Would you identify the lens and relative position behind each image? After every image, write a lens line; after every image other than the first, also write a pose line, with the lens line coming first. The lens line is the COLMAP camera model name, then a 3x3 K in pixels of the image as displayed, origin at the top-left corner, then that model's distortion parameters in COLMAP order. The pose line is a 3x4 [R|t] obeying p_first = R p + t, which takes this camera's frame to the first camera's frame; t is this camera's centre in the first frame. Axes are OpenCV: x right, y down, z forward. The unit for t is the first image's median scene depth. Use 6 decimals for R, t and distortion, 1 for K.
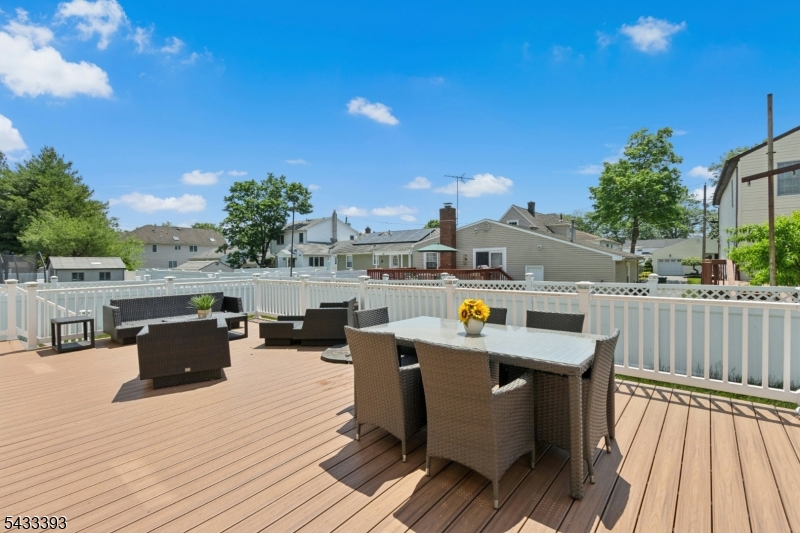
lens RADIAL K [[367.7, 0, 392.2], [0, 367.7, 265.0], [0, 0, 1]] dist [0.001345, -0.000890]
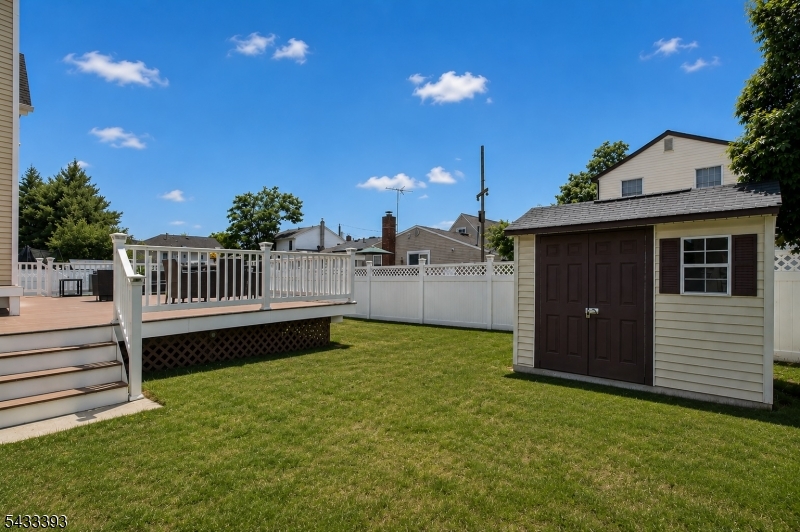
lens RADIAL K [[405.4, 0, 398.3], [0, 405.4, 276.6], [0, 0, 1]] dist [-0.001897, 0.000265]
pose [[0.996959, 0.013280, -0.076784, 0.154836], [-0.014139, 0.999843, -0.010659, 0.026642], [0.076630, 0.011712, 0.996991, -0.148529]]
